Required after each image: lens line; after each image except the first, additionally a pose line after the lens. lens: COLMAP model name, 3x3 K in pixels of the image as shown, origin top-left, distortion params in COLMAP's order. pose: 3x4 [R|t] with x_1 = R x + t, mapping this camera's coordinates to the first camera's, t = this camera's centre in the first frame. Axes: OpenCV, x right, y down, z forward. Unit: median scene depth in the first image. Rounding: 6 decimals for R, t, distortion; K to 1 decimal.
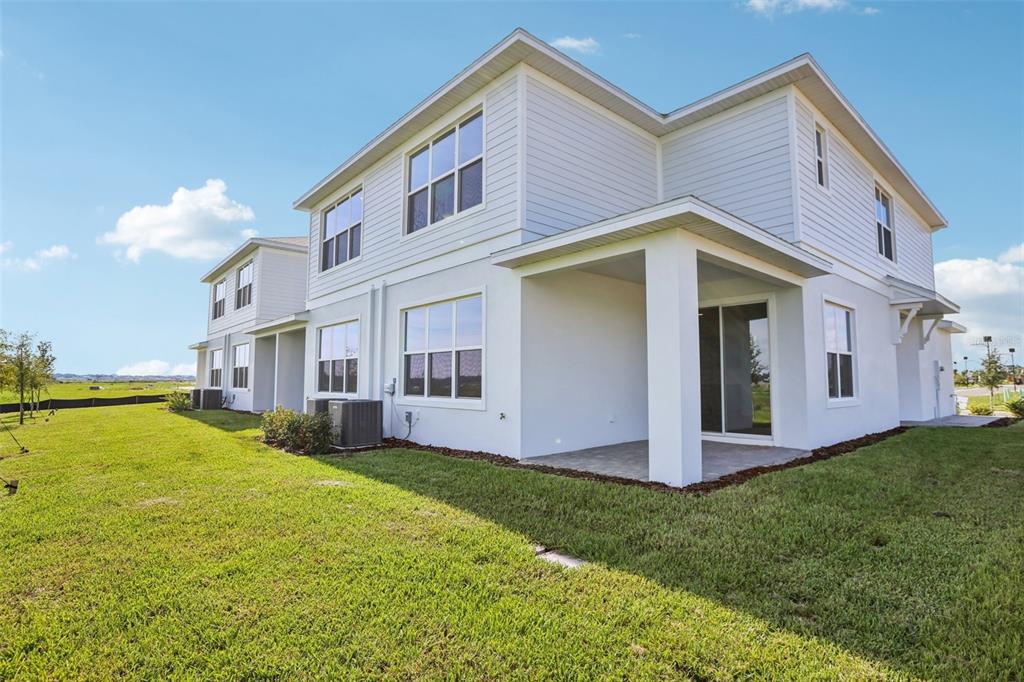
lens RADIAL K [[504.2, 0, 512.5], [0, 504.2, 339.1], [0, 0, 1]] dist [-0.020614, 0.003333]
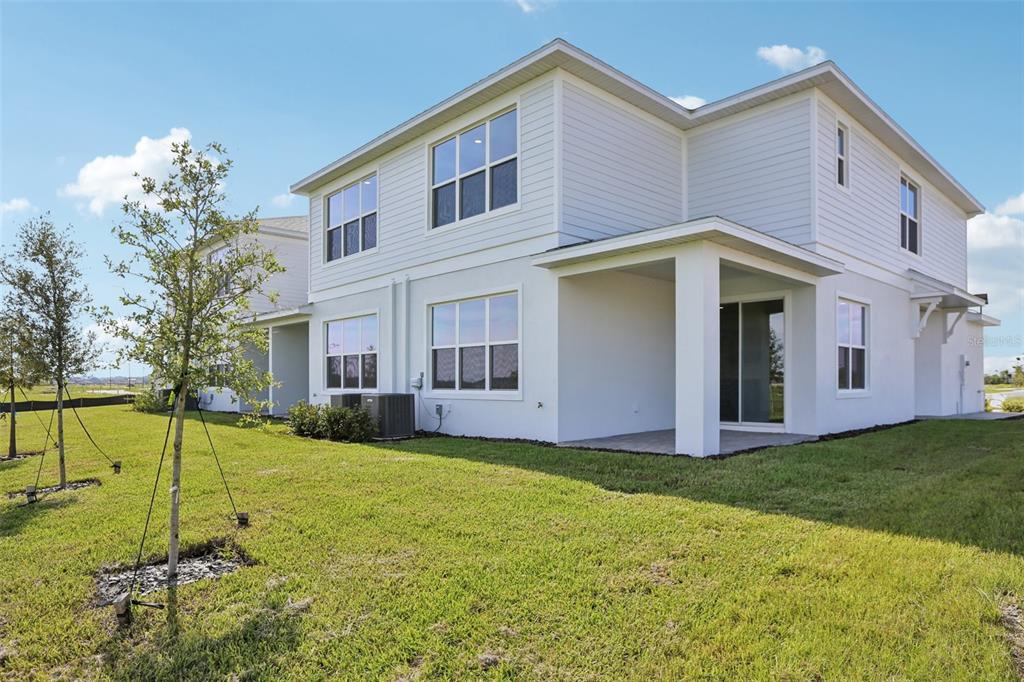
lens RADIAL K [[614.8, 0, 513.2], [0, 614.8, 379.4], [0, 0, 1]] dist [-0.005748, -0.001525]
pose [[0.999412, -0.003613, 0.034102, -0.098524], [0.000927, 0.996918, 0.078448, -0.005761], [-0.034281, -0.078370, 0.996335, -0.258621]]
